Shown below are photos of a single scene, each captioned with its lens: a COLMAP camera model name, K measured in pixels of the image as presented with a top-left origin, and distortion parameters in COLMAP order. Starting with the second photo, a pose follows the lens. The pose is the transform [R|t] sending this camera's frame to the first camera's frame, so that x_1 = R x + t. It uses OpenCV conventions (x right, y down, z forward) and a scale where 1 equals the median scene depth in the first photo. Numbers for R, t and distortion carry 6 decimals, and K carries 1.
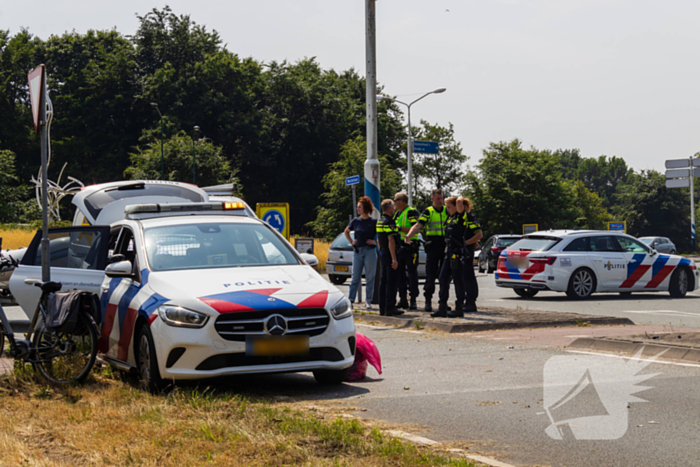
lens RADIAL K [[1597.5, 0, 350.0], [0, 1597.5, 233.5], [0, 0, 1]] dist [-0.058373, 0.118169]
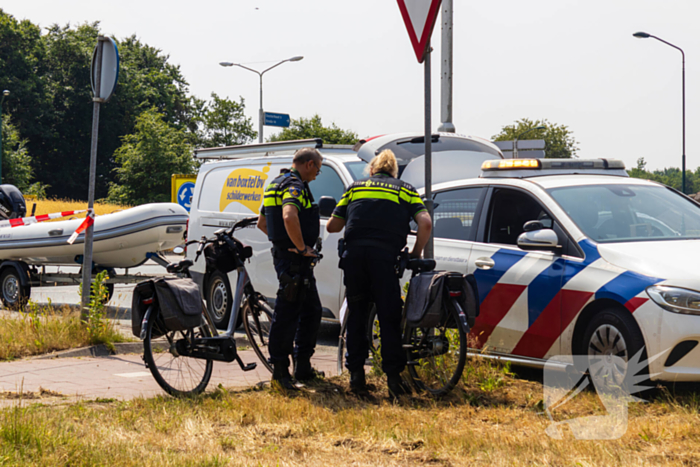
lens RADIAL K [[1680.7, 0, 350.0], [0, 1680.7, 233.5], [0, 0, 1]] dist [-0.179853, 0.966988]
pose [[0.986288, 0.017619, 0.164088, -0.037640], [-0.019275, 0.999778, 0.008508, 0.001426], [-0.163902, -0.011554, 0.986409, 0.020709]]
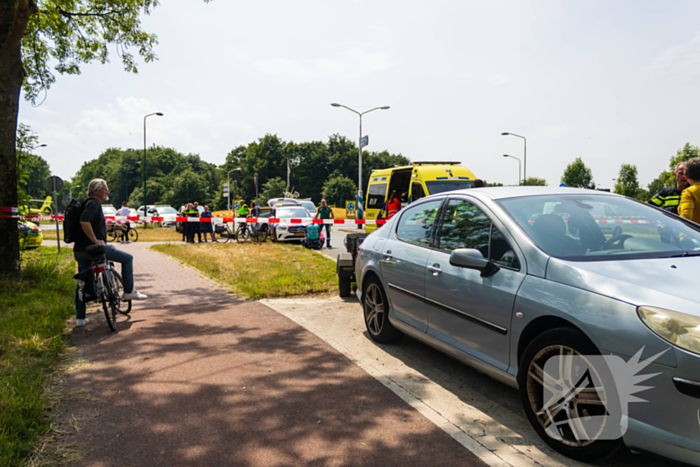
lens RADIAL K [[561.7, 0, 350.6], [0, 561.7, 222.2], [0, 0, 1]] dist [0.008912, 0.003598]
pose [[0.994103, 0.016212, -0.107225, 0.026583], [-0.013575, 0.999588, 0.025276, -0.000982], [0.107590, -0.023671, 0.993913, -0.062381]]
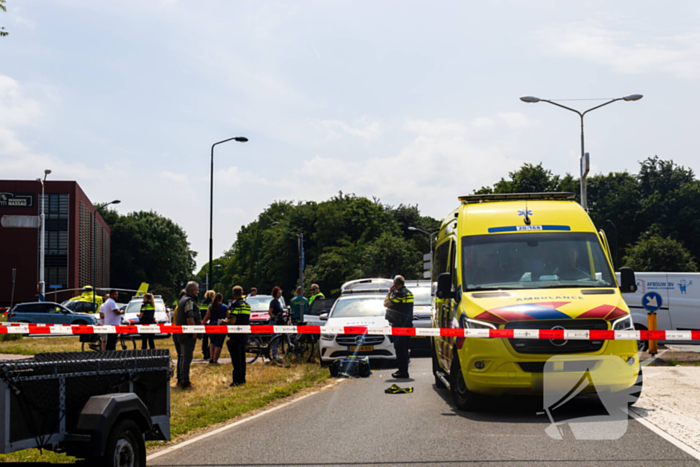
lens RADIAL K [[1005.4, 0, 350.0], [0, 1005.4, 233.5], [0, 0, 1]] dist [-0.023252, -0.085949]
pose [[0.894150, -0.025053, -0.447065, 0.059860], [-0.002640, 0.998121, -0.061213, -0.001132], [0.447759, 0.055914, 0.892404, -0.038170]]
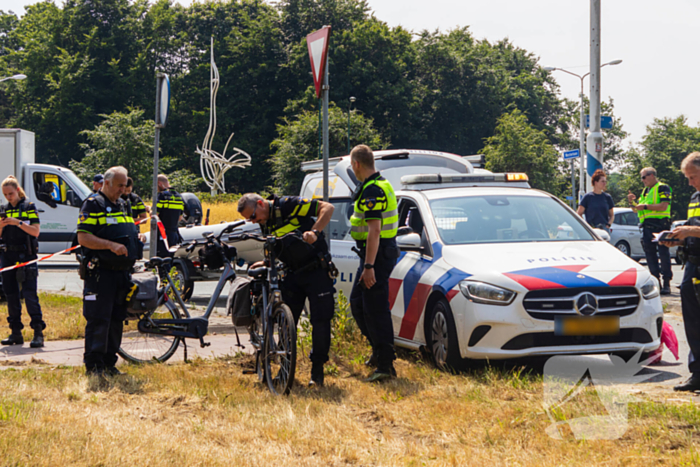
lens RADIAL K [[1680.7, 0, 350.0], [0, 1680.7, 233.5], [0, 0, 1]] dist [-0.179853, 0.966988]
pose [[0.996577, 0.016109, -0.081084, -0.009878], [-0.015053, 0.999794, 0.013620, 0.000411], [0.081287, -0.012353, 0.996614, 0.000065]]
